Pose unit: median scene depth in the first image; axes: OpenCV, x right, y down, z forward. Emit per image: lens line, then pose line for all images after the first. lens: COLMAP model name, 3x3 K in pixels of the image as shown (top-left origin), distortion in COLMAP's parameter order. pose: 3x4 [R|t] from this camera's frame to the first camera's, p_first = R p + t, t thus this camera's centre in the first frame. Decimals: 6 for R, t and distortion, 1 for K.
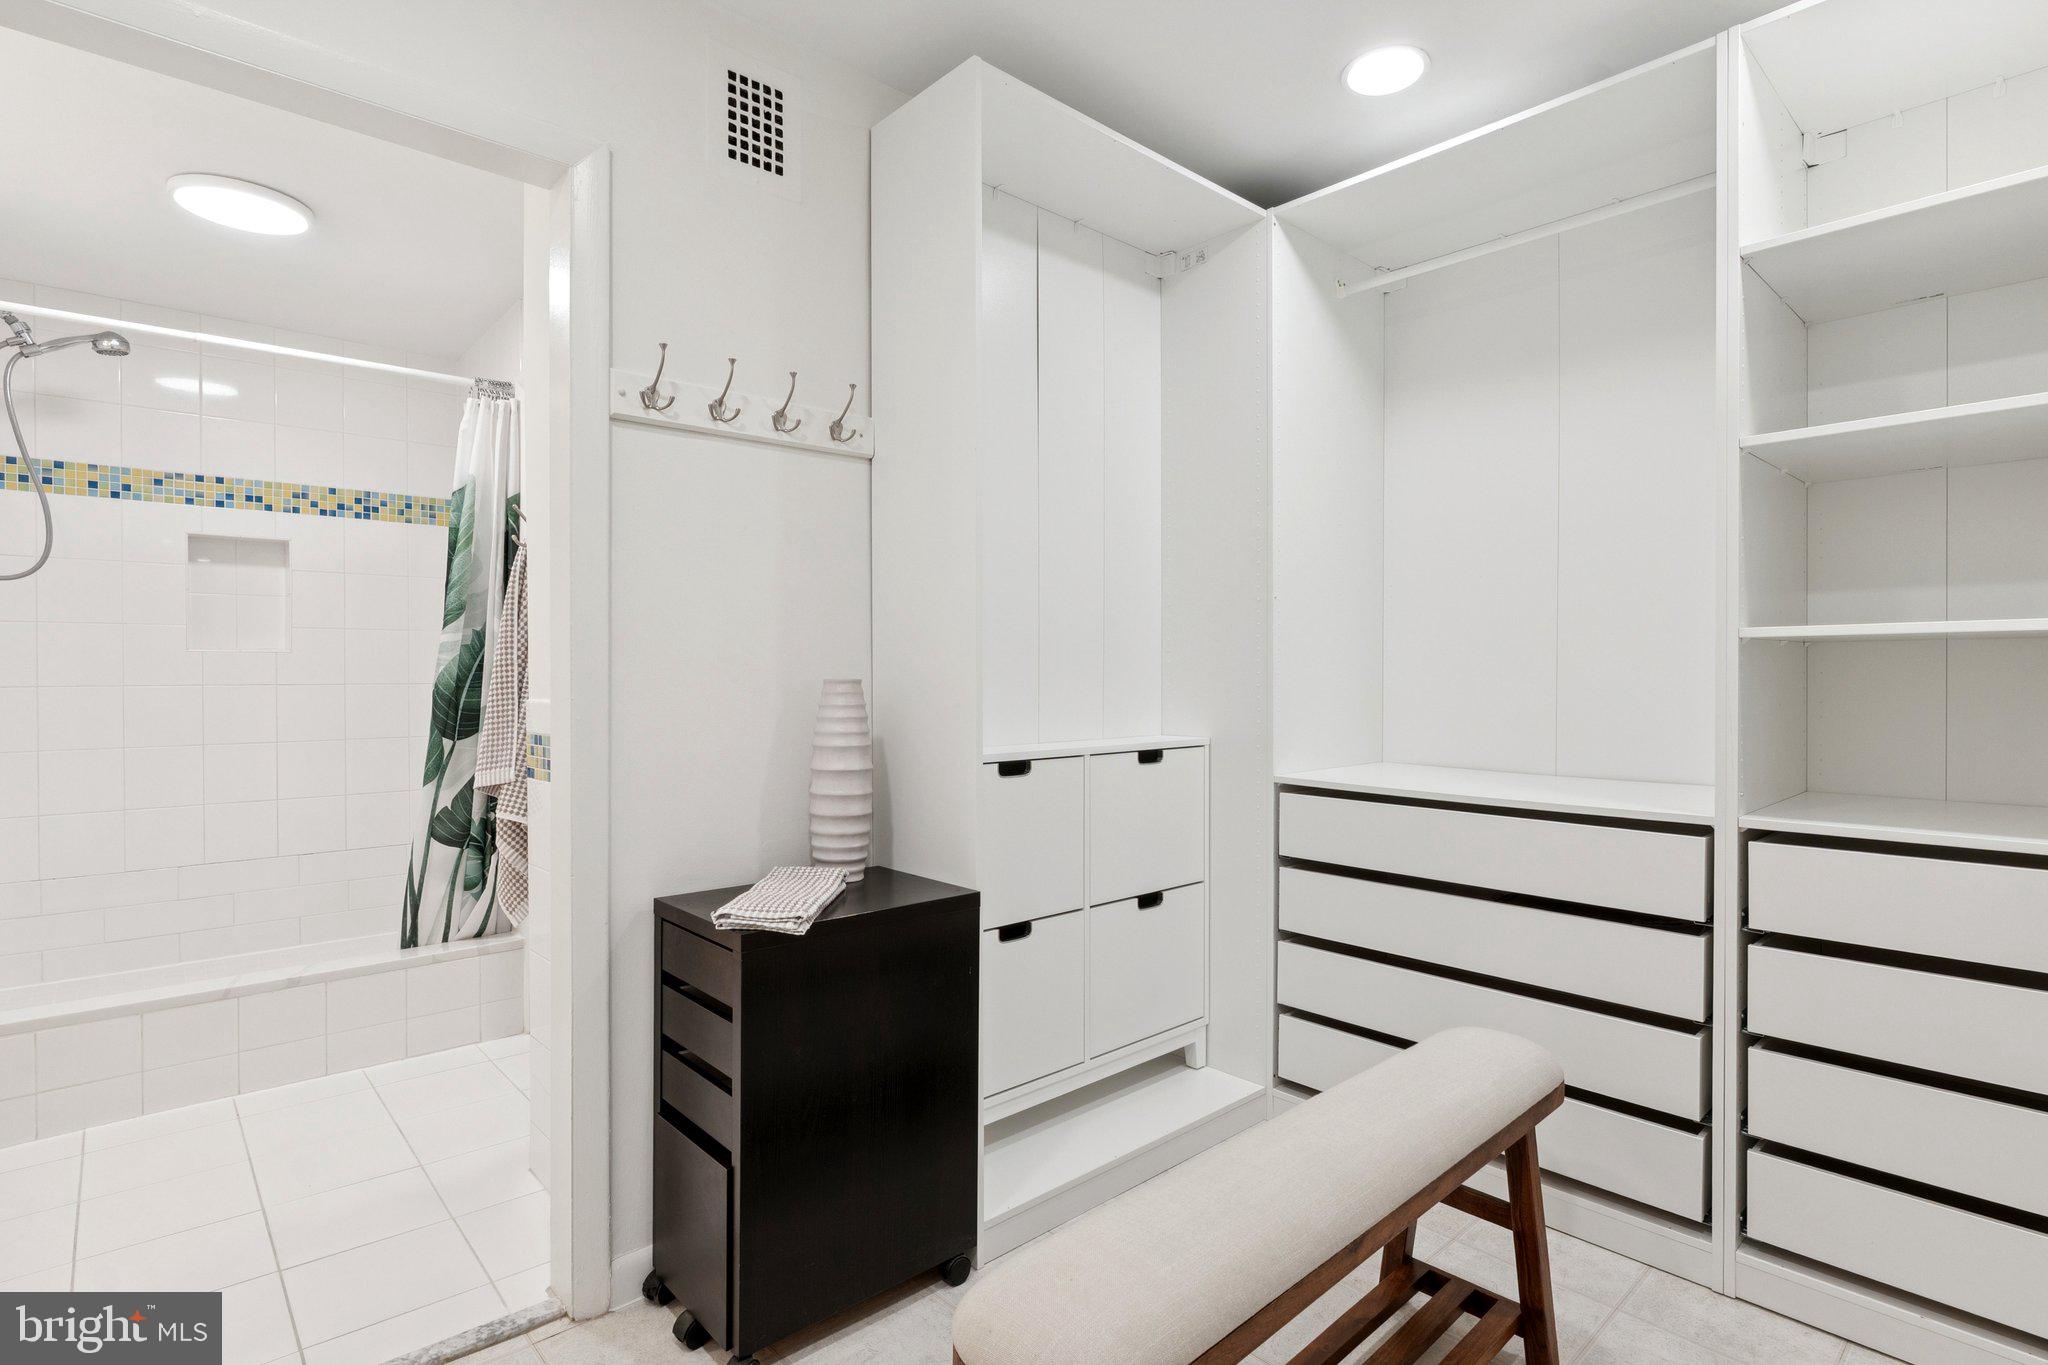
lens RADIAL K [[1006.4, 0, 1025.1], [0, 1006.4, 686.5], [0, 0, 1]] dist [-0.003999, 0.000391]
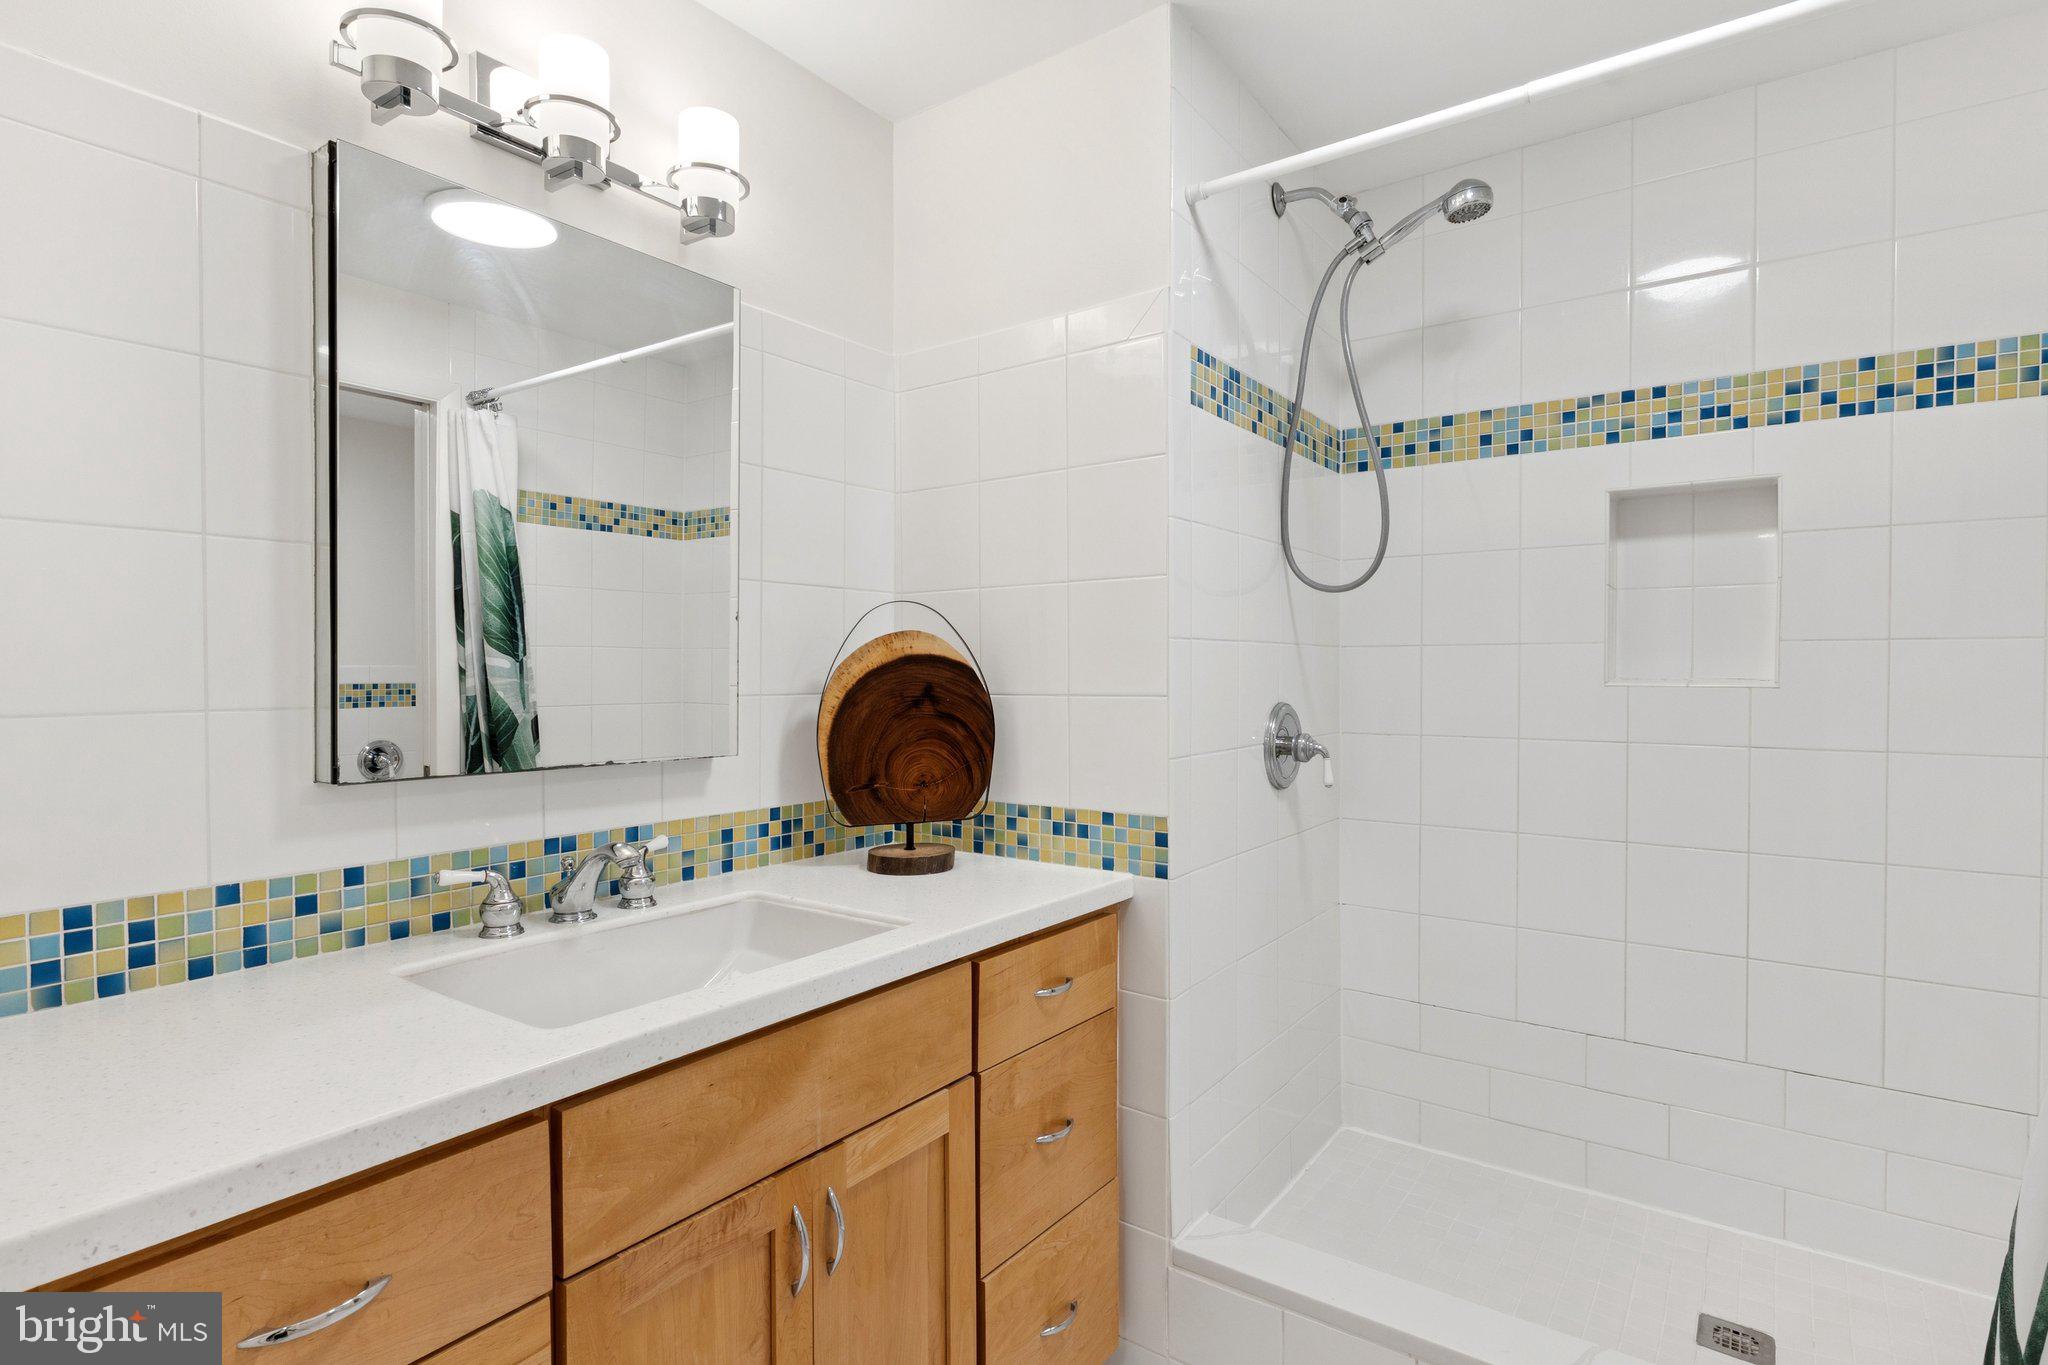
lens RADIAL K [[1053.4, 0, 1019.6], [0, 1053.4, 687.1], [0, 0, 1]] dist [-0.000136, 0.001511]
pose [[0.216482, 0.019338, -0.976095, -0.284521], [-0.005189, 0.999812, 0.018657, -0.044296], [0.976273, 0.001026, 0.216541, 0.507594]]
